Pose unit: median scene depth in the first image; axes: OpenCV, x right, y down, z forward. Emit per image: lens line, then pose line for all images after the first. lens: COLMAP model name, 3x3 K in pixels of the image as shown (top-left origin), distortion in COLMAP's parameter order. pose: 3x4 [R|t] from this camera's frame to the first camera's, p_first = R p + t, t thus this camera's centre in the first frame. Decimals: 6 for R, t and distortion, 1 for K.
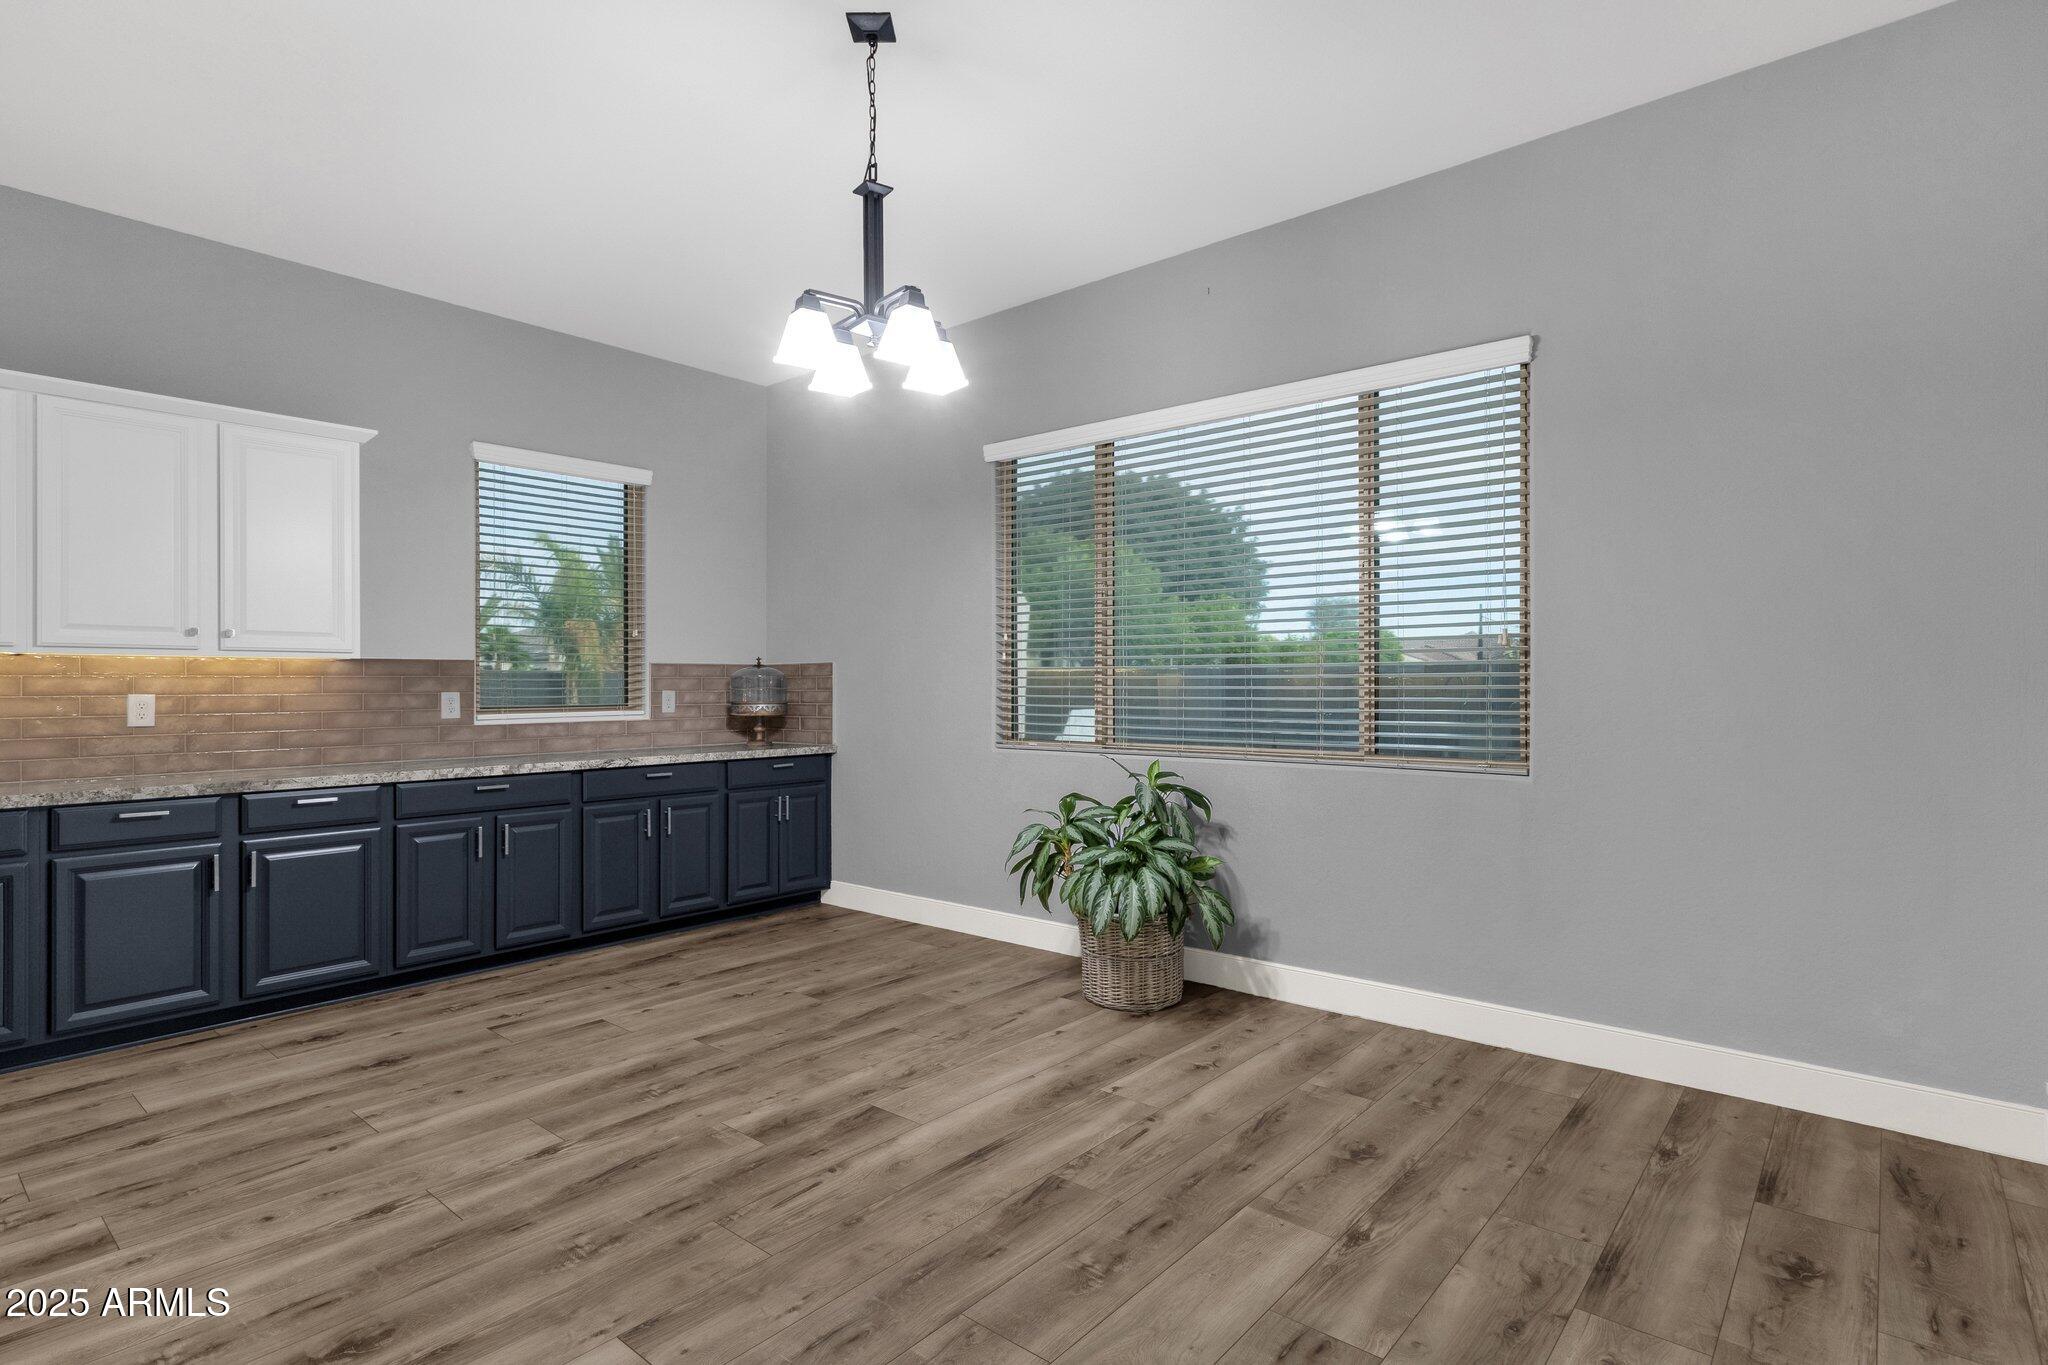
lens RADIAL K [[1049.8, 0, 1024.0], [0, 1049.8, 682.5], [0, 0, 1]] dist [-0.001957, 0.001345]
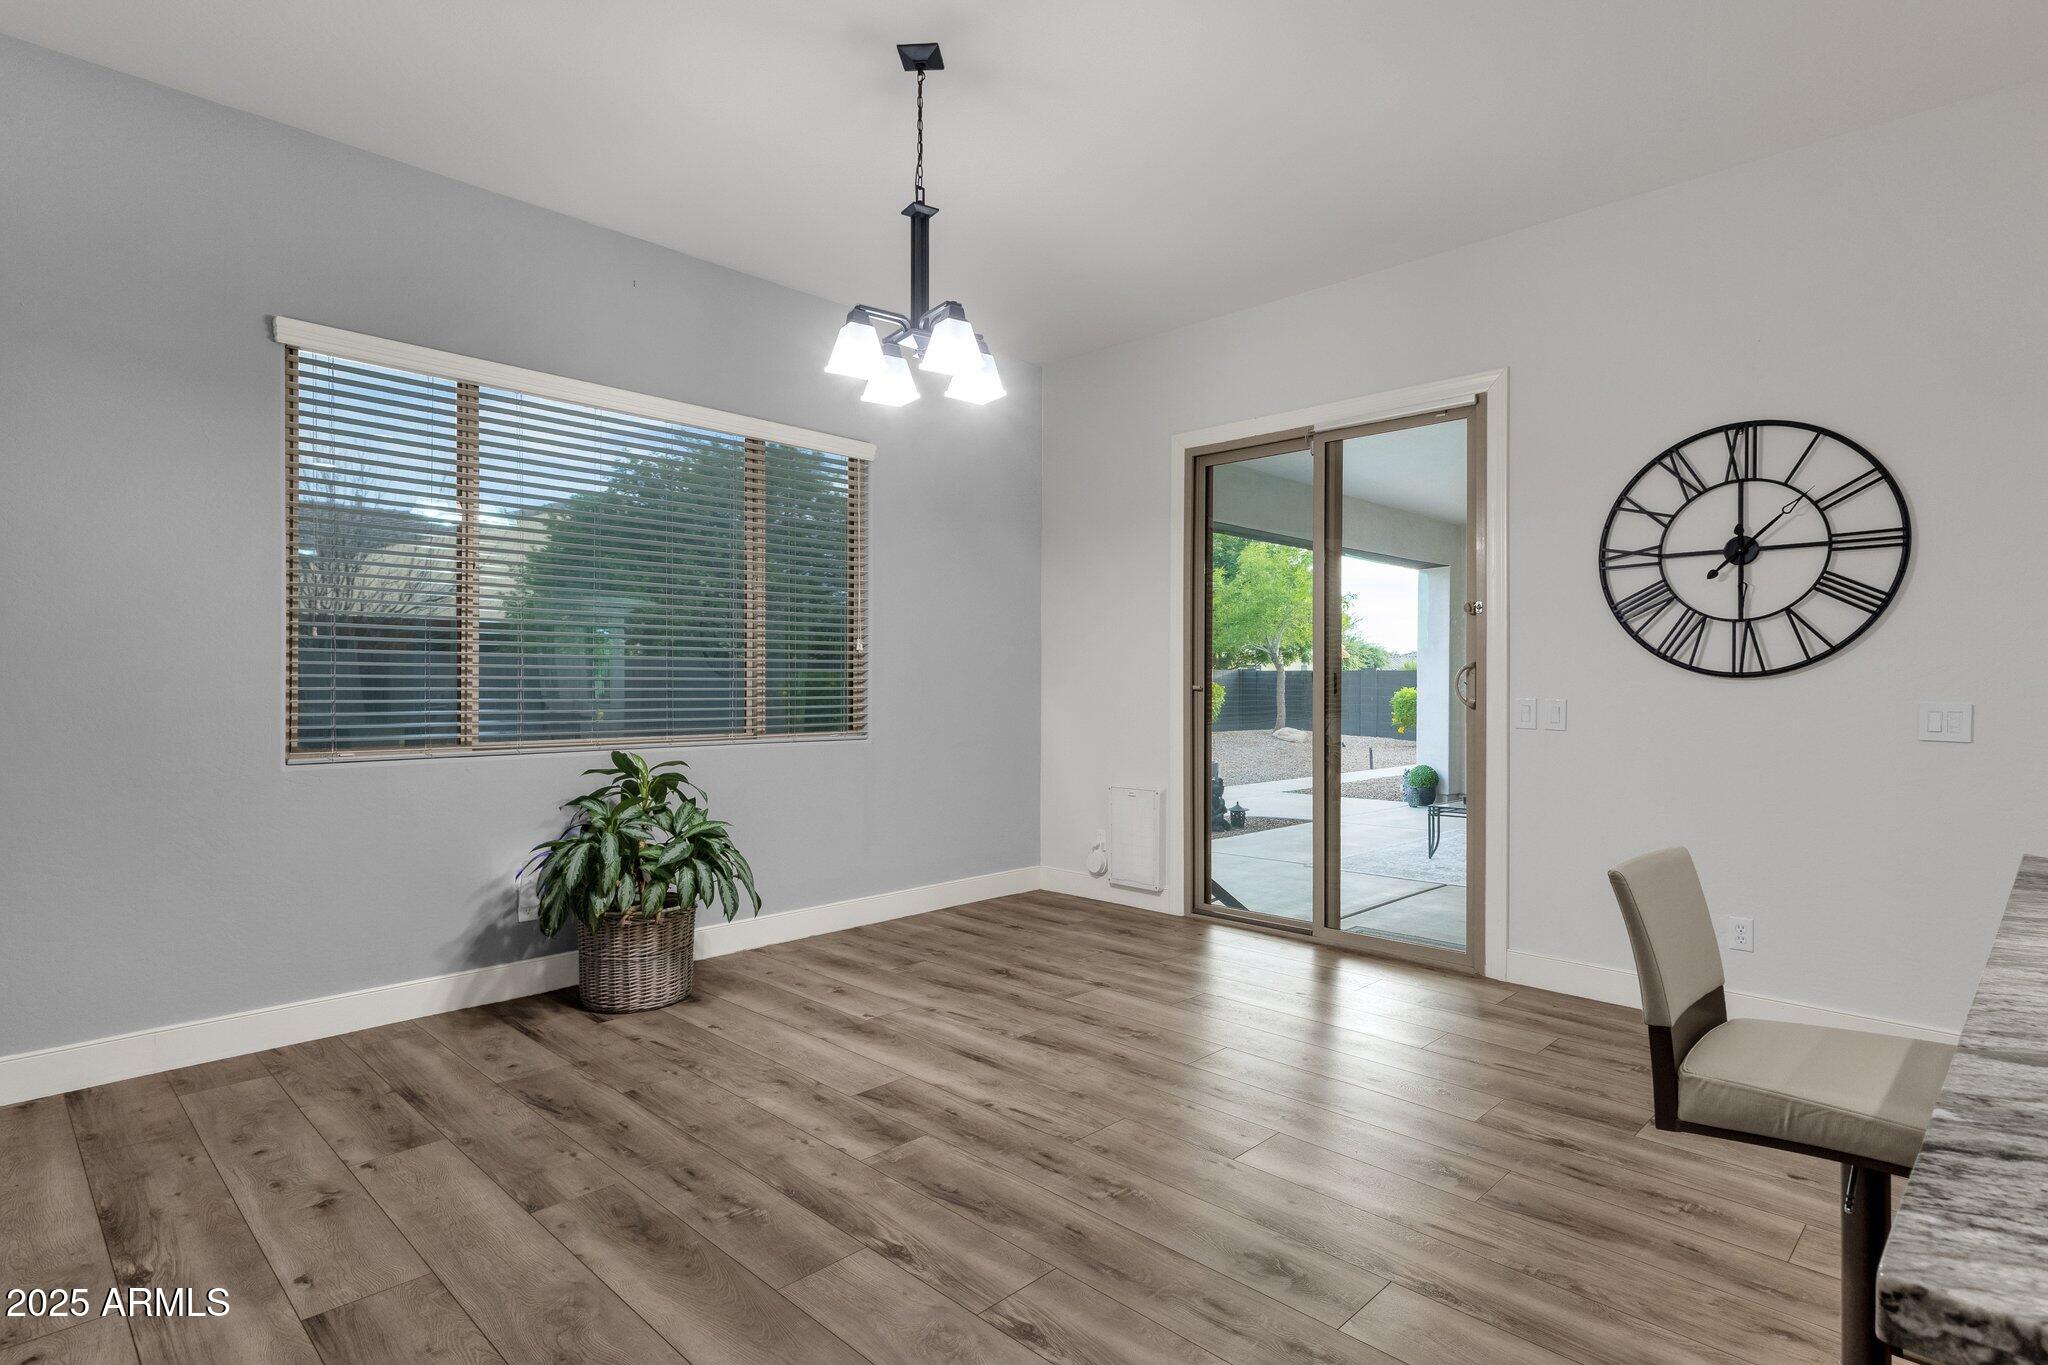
lens RADIAL K [[1049.8, 0, 1024.0], [0, 1049.8, 682.5], [0, 0, 1]] dist [-0.001957, 0.001345]
pose [[0.068177, -0.006551, 0.997652, -1.147907], [-0.003620, 0.999970, 0.006813, -0.008398], [-0.997667, -0.004076, 0.068151, 0.761802]]
